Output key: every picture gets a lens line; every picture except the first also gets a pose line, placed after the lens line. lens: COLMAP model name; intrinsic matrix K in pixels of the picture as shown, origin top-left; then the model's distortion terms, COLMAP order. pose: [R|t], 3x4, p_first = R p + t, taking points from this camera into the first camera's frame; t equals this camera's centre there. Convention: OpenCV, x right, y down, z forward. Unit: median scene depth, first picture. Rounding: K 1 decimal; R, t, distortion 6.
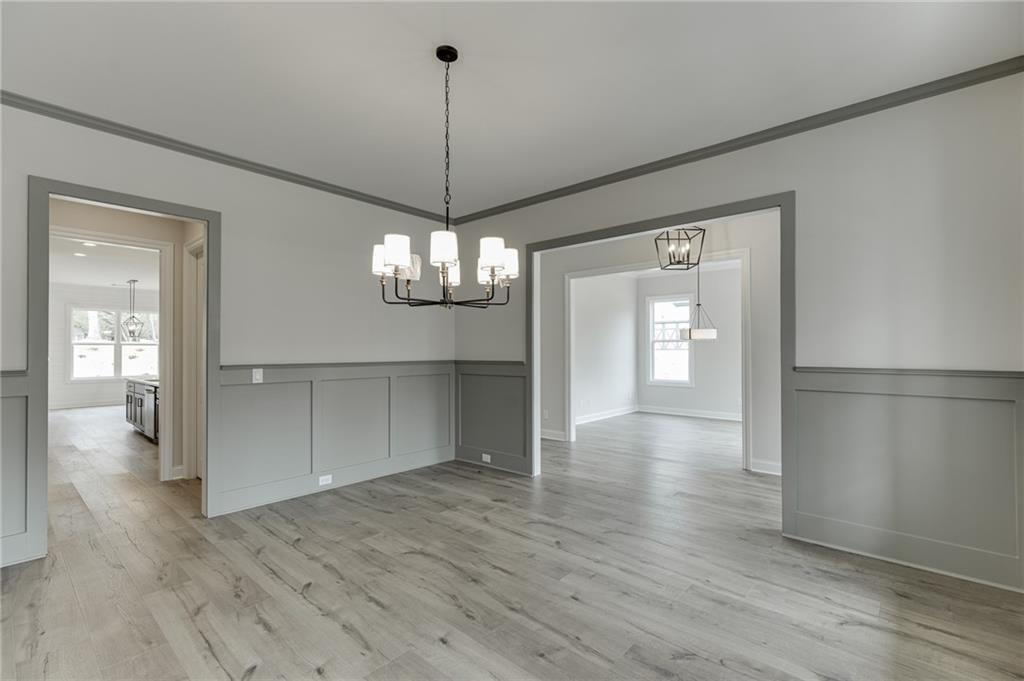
lens RADIAL K [[460.6, 0, 515.7], [0, 460.6, 344.3], [0, 0, 1]] dist [0.002196, 0.000044]
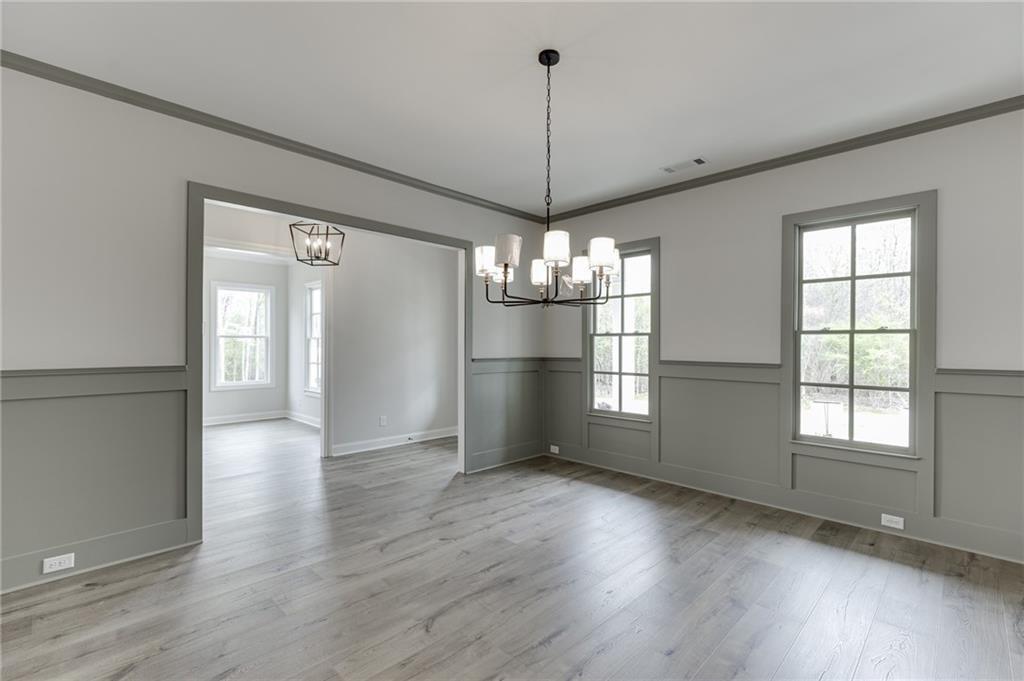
lens RADIAL K [[460.6, 0, 515.7], [0, 460.6, 344.3], [0, 0, 1]] dist [0.002196, 0.000044]
pose [[0.057089, 0.004474, 0.998359, -1.019629], [-0.009627, 0.999946, -0.003931, 0.006430], [-0.998323, -0.009387, 0.057129, 0.883080]]
